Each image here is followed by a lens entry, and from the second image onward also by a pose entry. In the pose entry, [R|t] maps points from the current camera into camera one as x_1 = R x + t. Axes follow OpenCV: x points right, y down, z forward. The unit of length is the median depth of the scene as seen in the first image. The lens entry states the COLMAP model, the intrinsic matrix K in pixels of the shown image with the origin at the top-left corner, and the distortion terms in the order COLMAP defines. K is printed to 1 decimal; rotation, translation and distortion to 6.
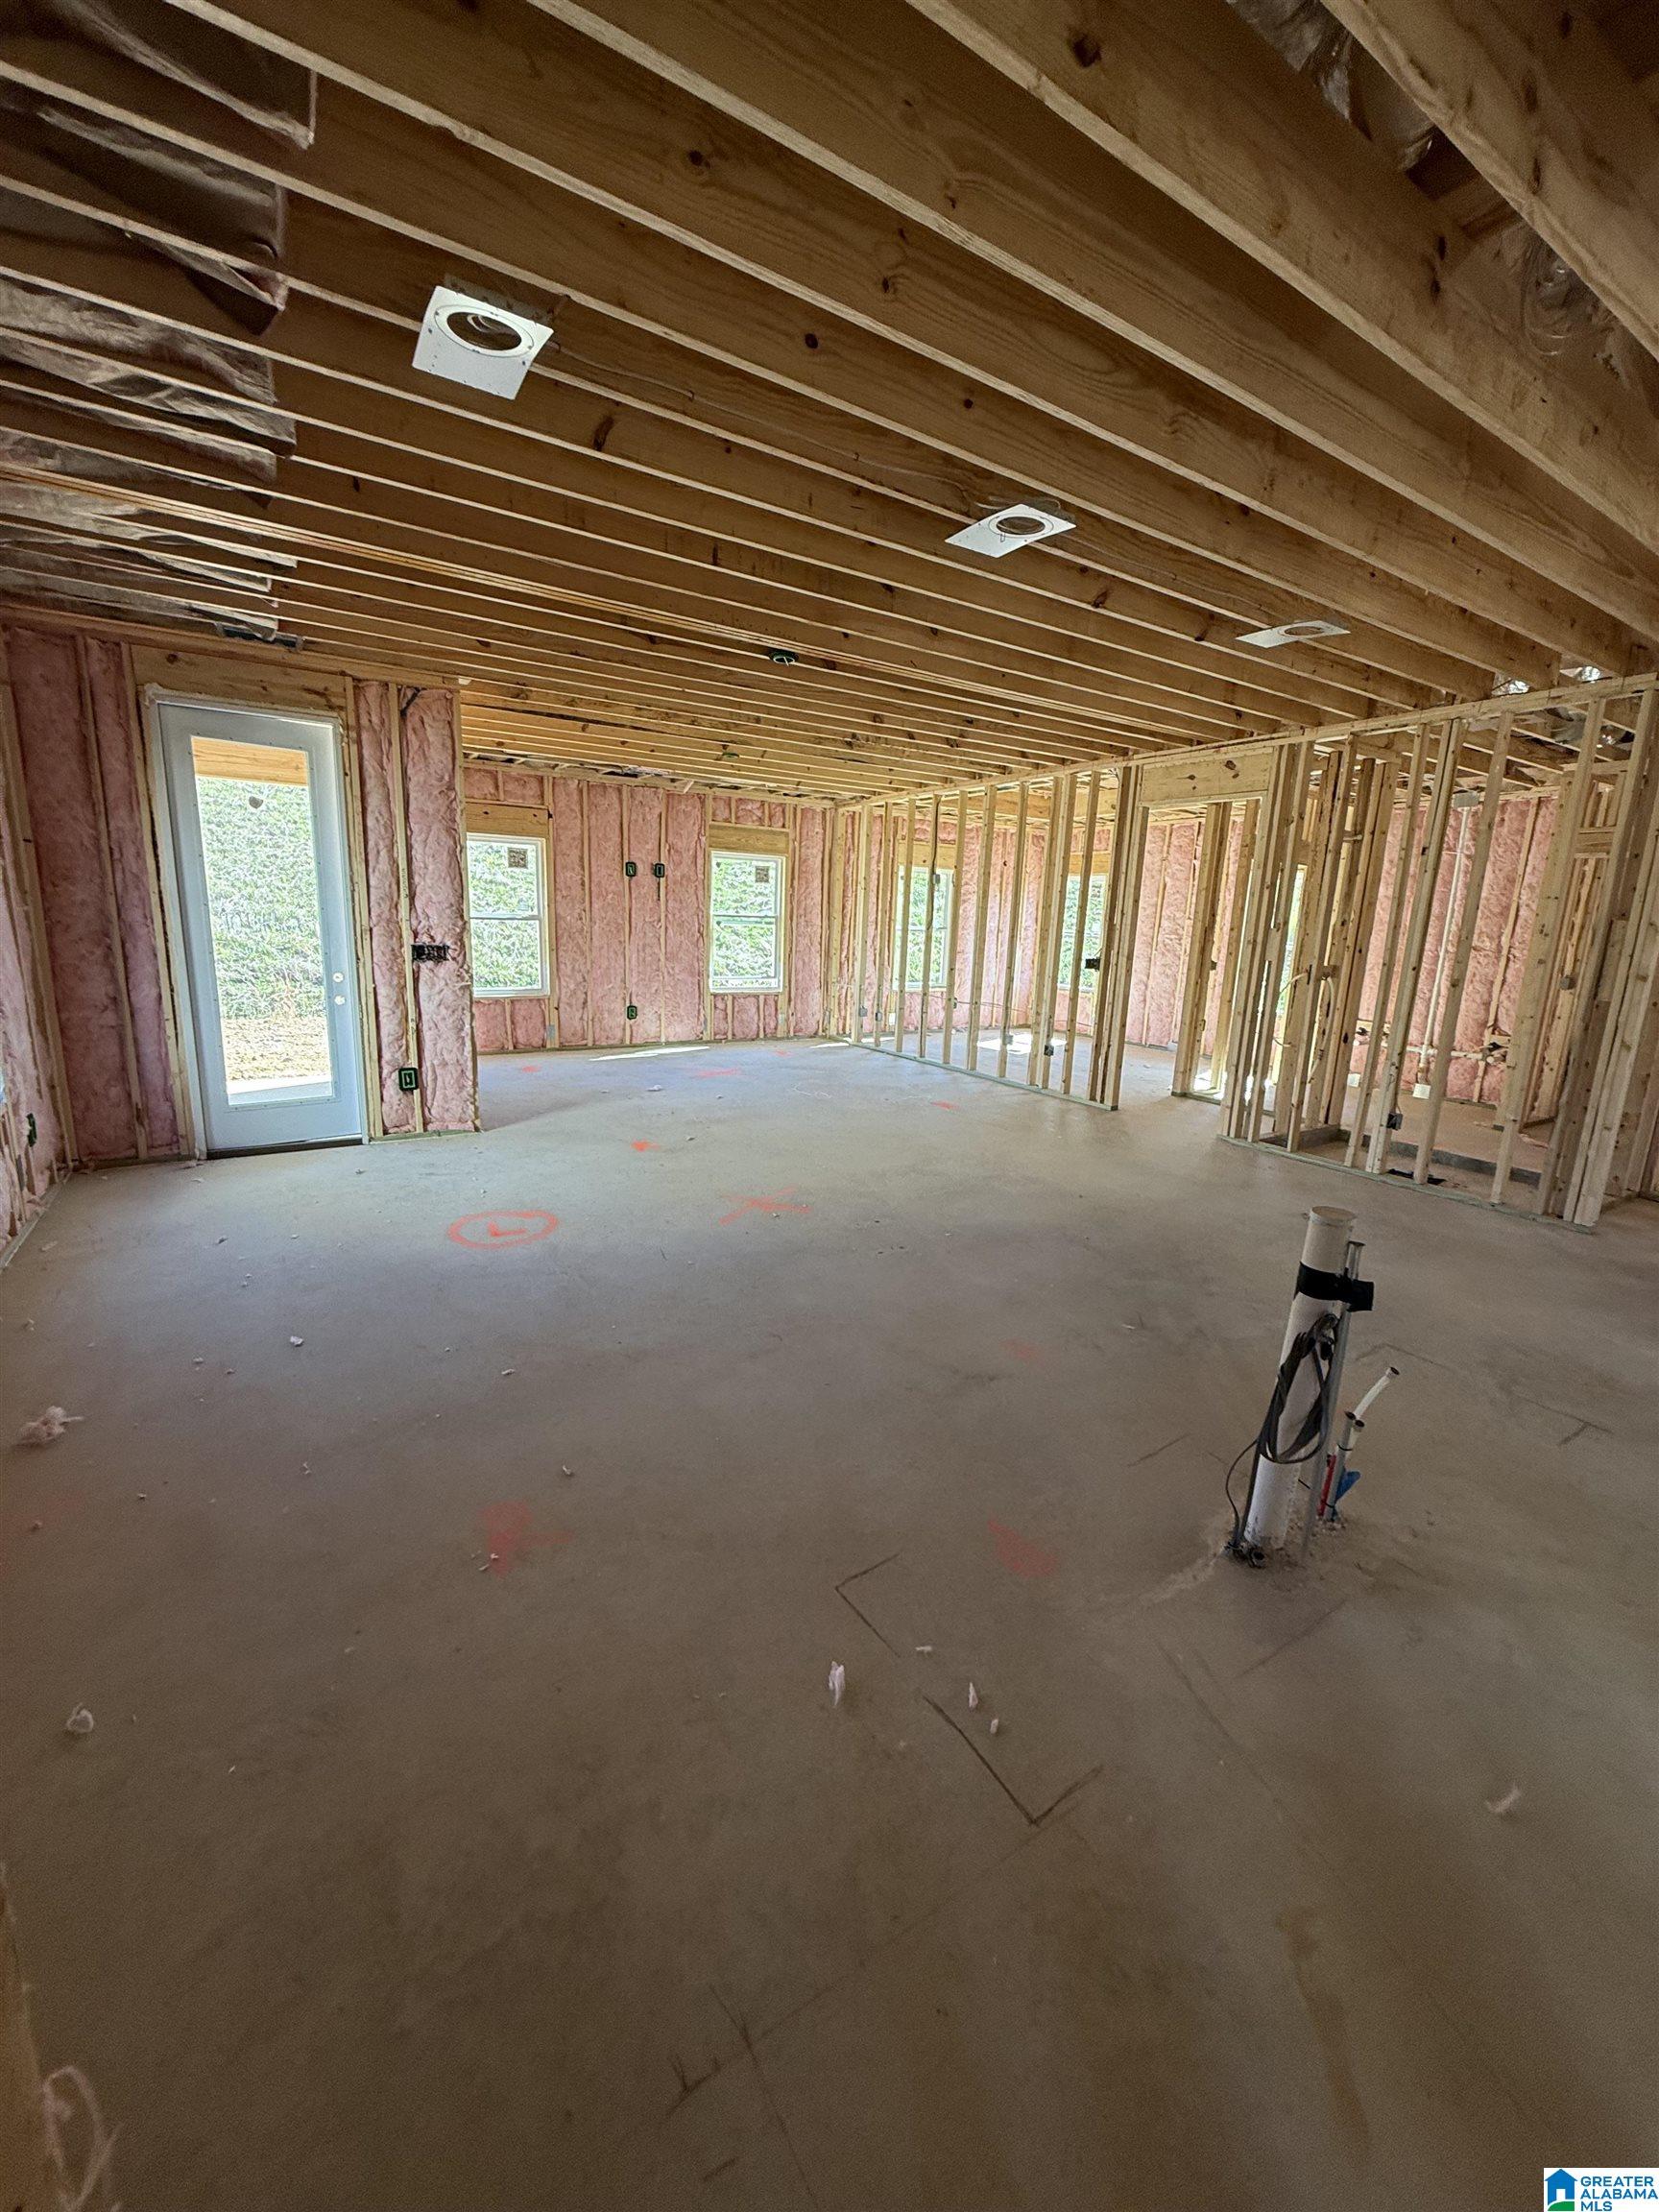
lens RADIAL K [[876.2, 0, 826.9], [0, 876.2, 1100.1], [0, 0, 1]] dist [-0.000343, 0.000114]
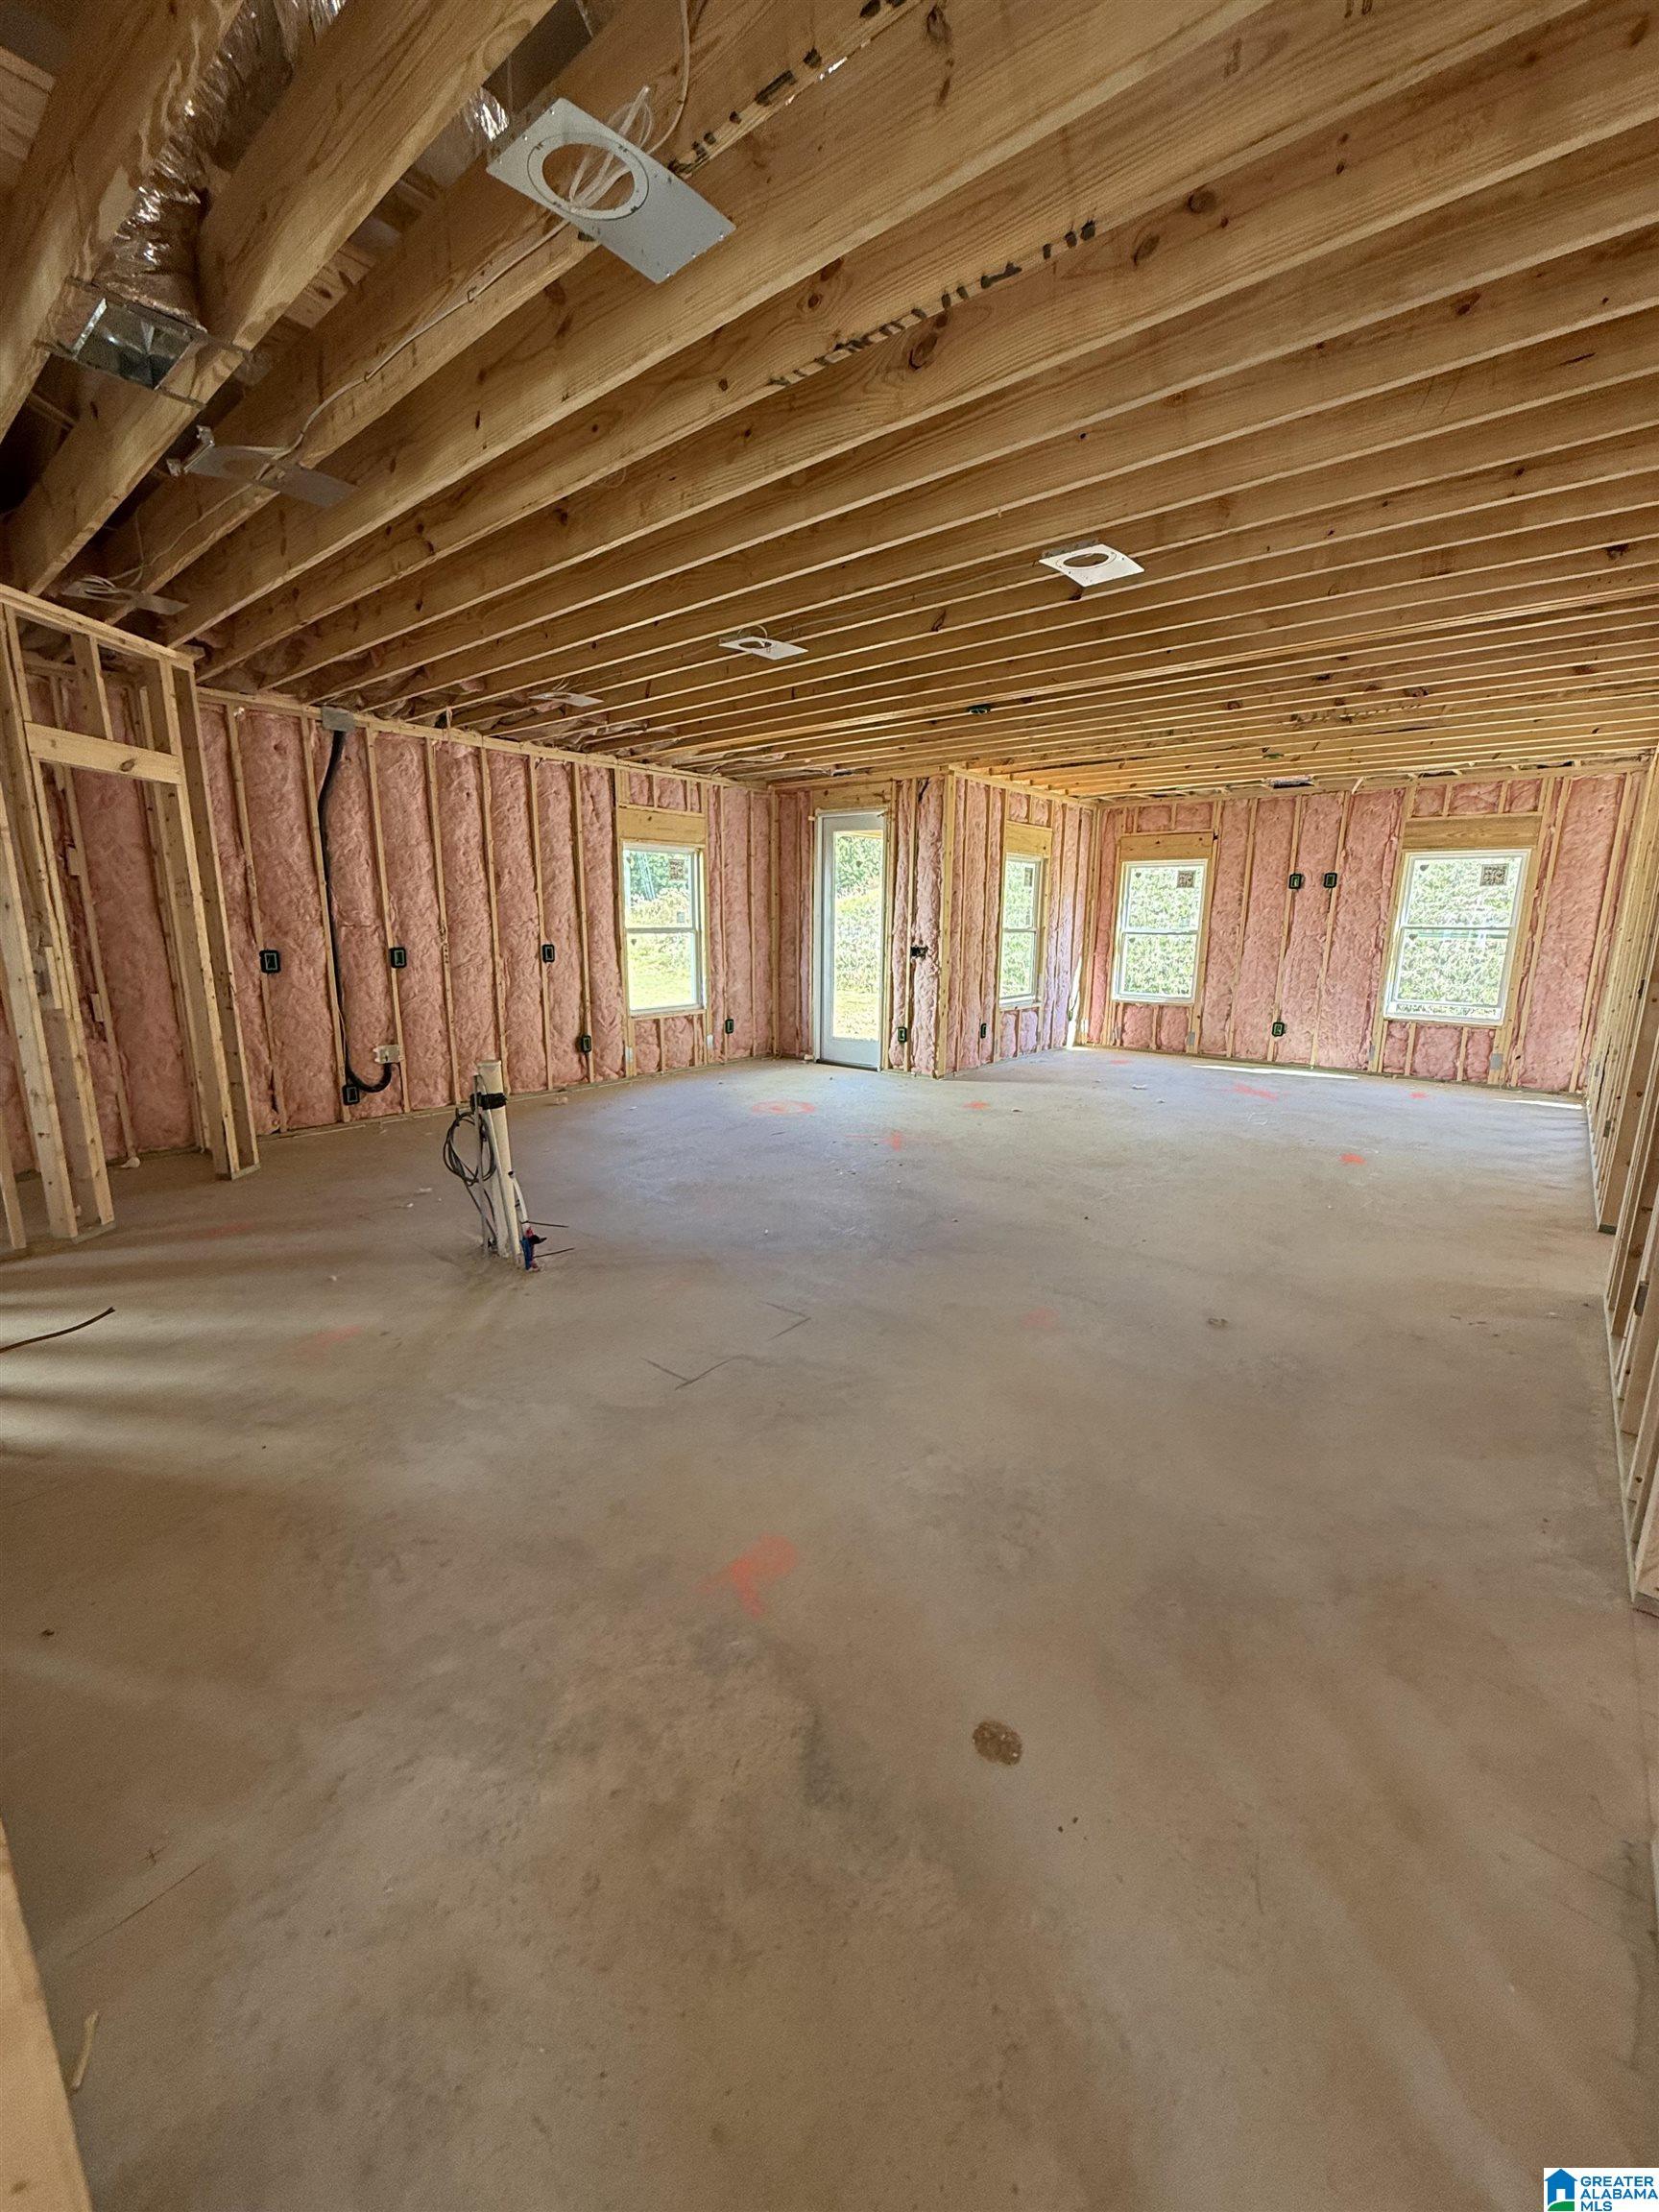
lens RADIAL K [[876.2, 0, 826.9], [0, 876.2, 1100.1], [0, 0, 1]] dist [-0.000343, 0.000114]
pose [[0.310087, 0.161510, -0.936889, 0.587280], [-0.196188, 0.975124, 0.103168, -0.027970], [0.930245, 0.151815, 0.334059, 0.244447]]
